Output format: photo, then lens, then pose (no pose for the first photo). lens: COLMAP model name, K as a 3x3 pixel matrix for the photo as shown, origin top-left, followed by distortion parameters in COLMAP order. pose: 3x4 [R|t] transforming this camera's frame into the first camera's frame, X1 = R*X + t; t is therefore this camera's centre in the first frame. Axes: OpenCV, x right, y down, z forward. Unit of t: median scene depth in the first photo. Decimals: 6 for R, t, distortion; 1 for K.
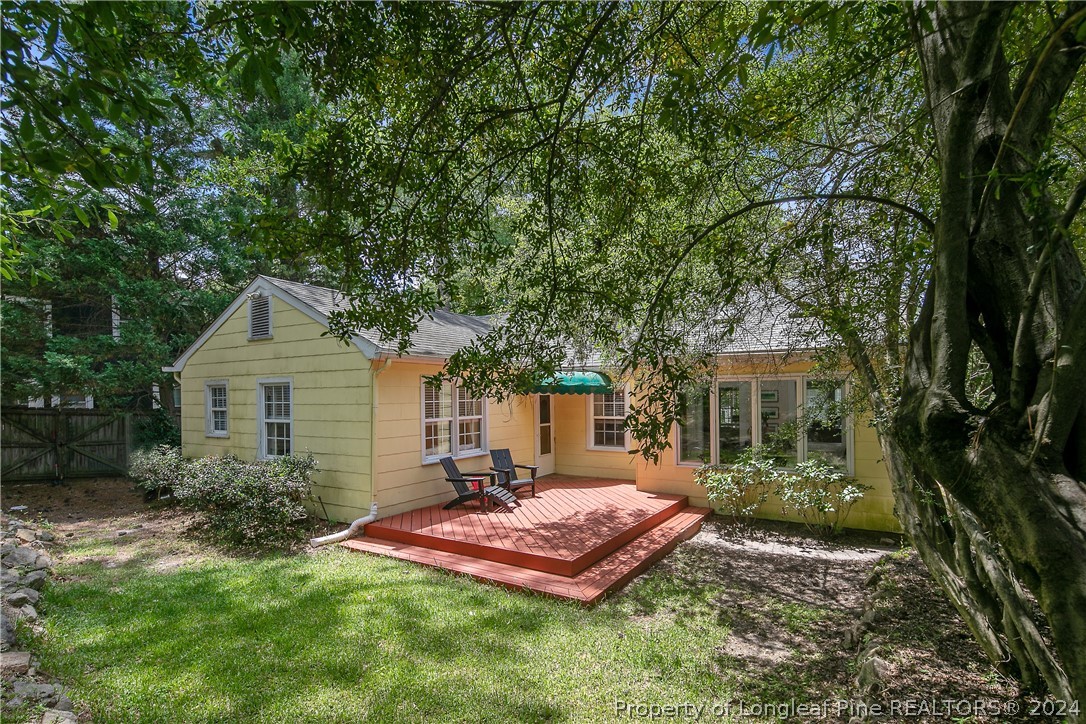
lens RADIAL K [[528.5, 0, 553.8], [0, 528.5, 394.8], [0, 0, 1]] dist [-0.000193, -0.000101]
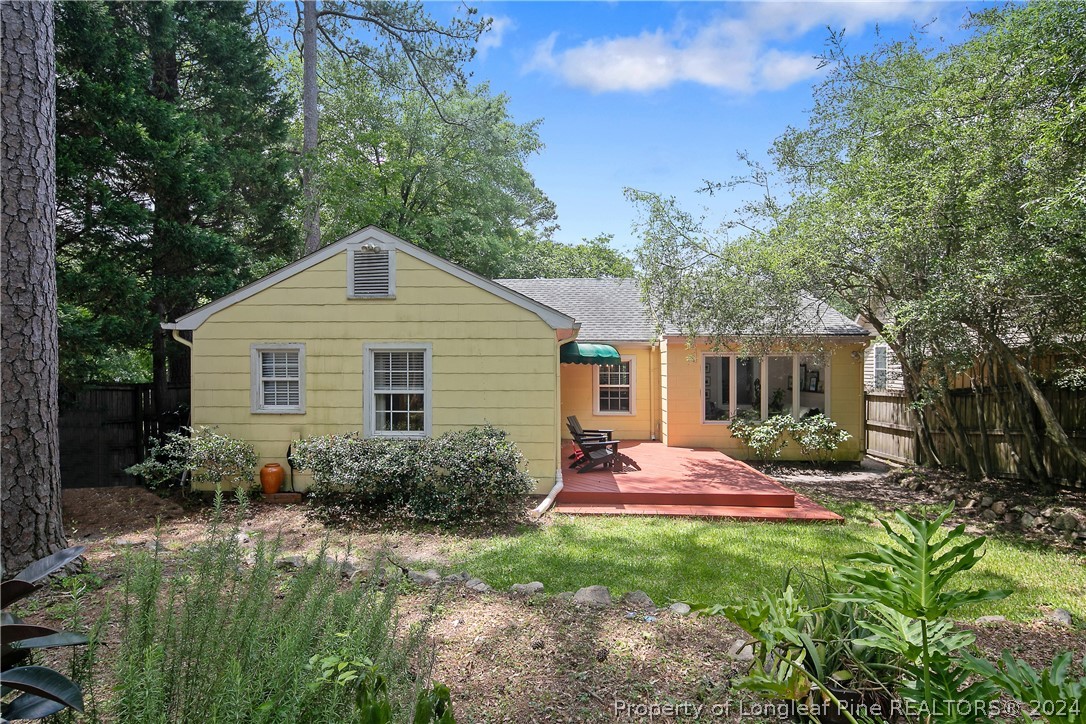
lens RADIAL K [[528.5, 0, 545.3], [0, 528.5, 362.4], [0, 0, 1]] dist [-0.000193, -0.000101]
pose [[0.876602, 0.012671, 0.481050, -0.752174], [-0.011016, 0.999920, -0.006264, 0.002684], [-0.481091, 0.000192, 0.876671, 0.103486]]
